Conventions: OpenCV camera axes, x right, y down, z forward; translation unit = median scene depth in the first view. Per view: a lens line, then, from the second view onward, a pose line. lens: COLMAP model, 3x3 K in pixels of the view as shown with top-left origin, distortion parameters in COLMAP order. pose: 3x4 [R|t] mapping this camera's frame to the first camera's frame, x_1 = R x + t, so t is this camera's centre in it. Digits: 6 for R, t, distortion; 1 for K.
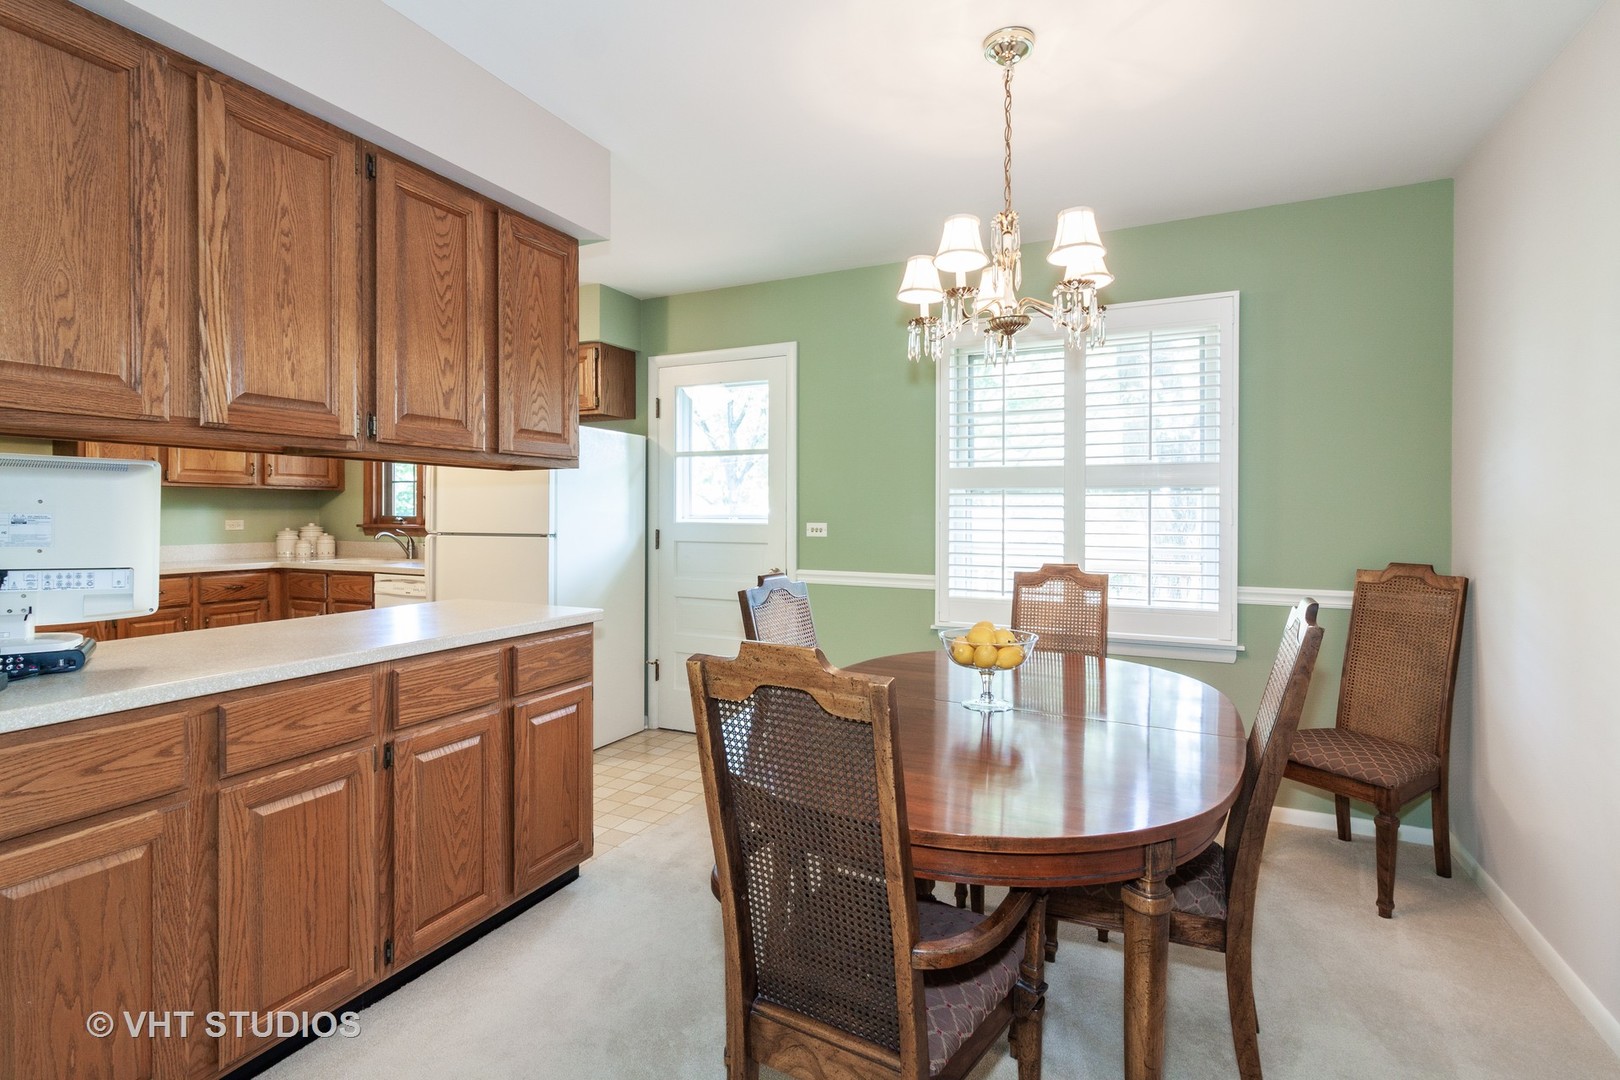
lens RADIAL K [[763.4, 0, 794.0], [0, 763.4, 538.7], [0, 0, 1]] dist [-0.001526, -0.000143]
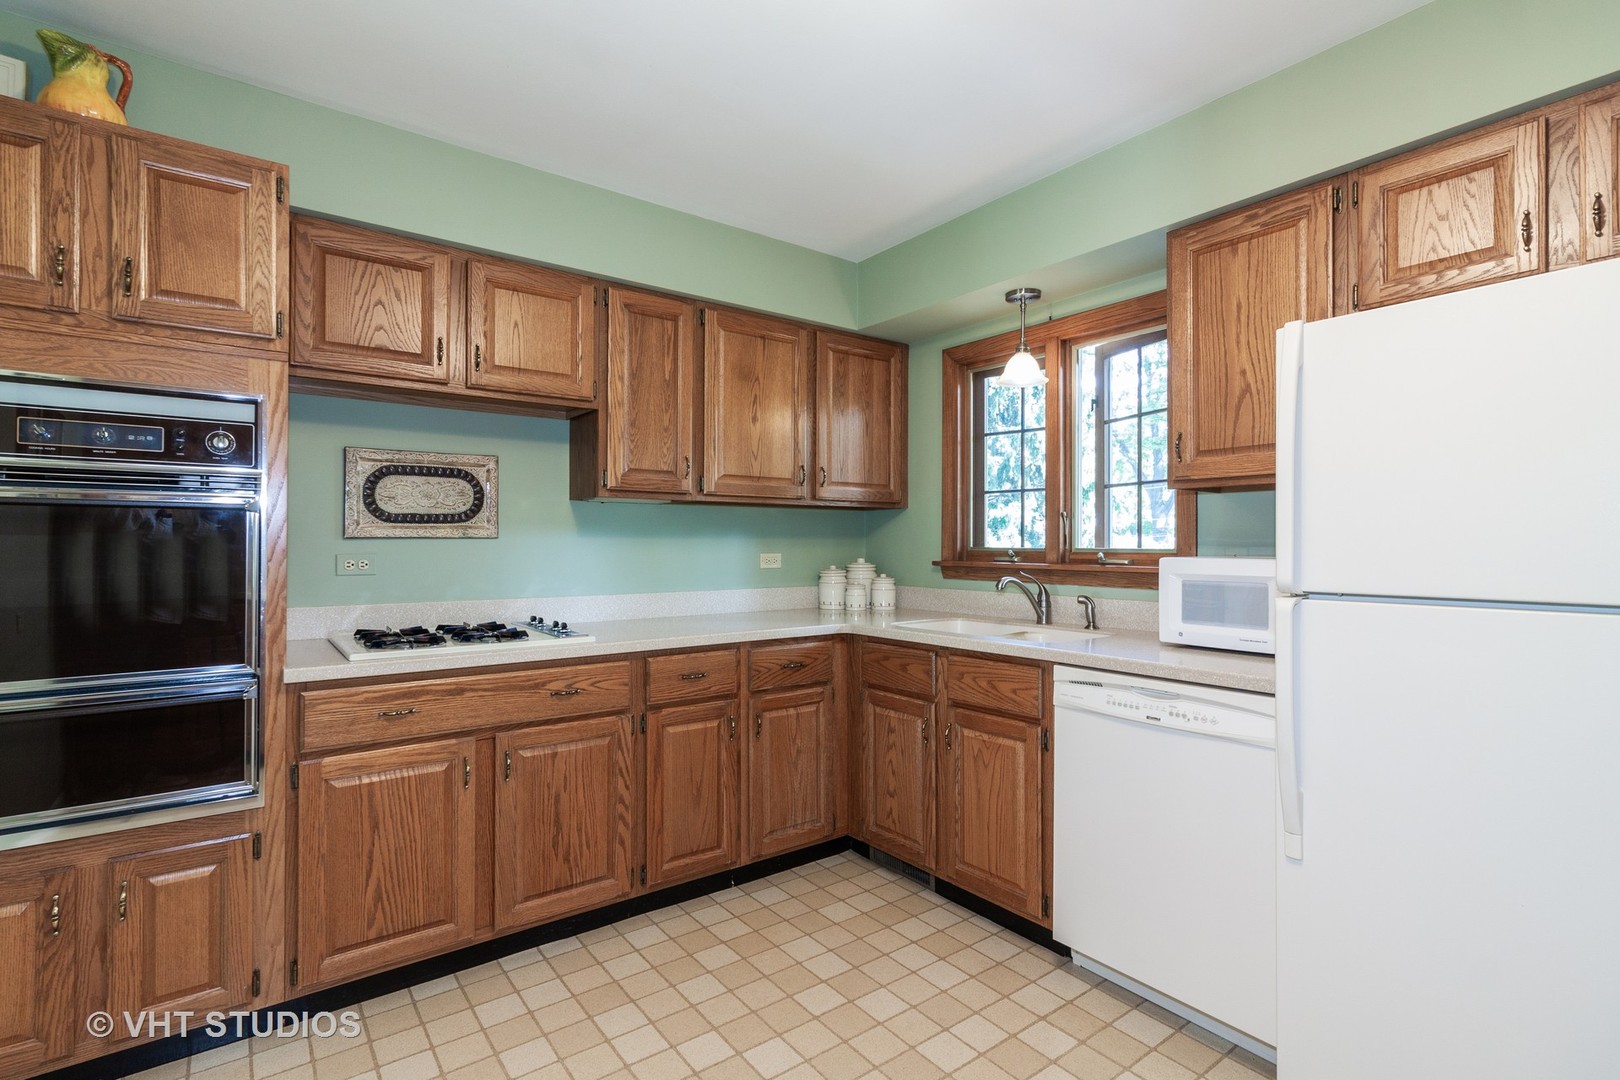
lens RADIAL K [[763.4, 0, 794.0], [0, 763.4, 538.7], [0, 0, 1]] dist [-0.001526, -0.000143]
pose [[0.889214, -0.003584, -0.457478, -0.459421], [-0.014353, 0.999258, -0.035728, -0.015487], [0.457267, 0.038336, 0.888503, 0.462696]]
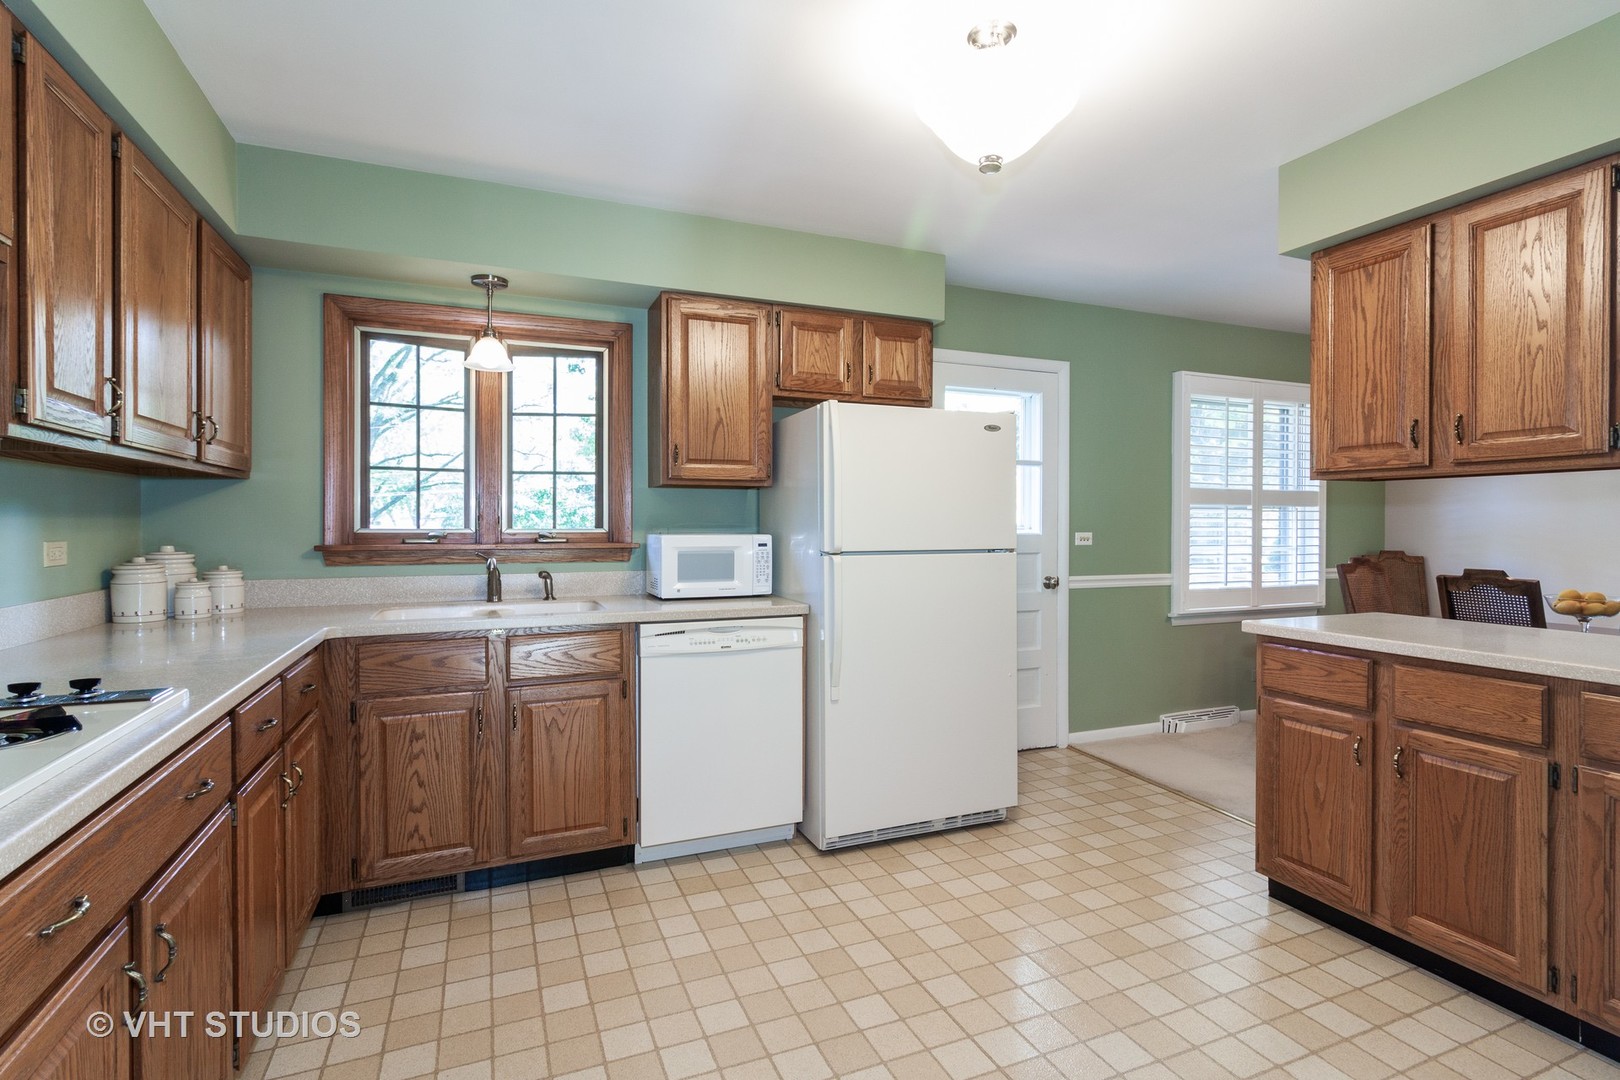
lens RADIAL K [[763.4, 0, 794.0], [0, 763.4, 538.7], [0, 0, 1]] dist [-0.001526, -0.000143]
pose [[0.665113, -0.016952, 0.746550, -0.876768], [0.024764, 0.999693, 0.000638, -0.018927], [-0.746332, 0.018063, 0.665329, 0.487047]]
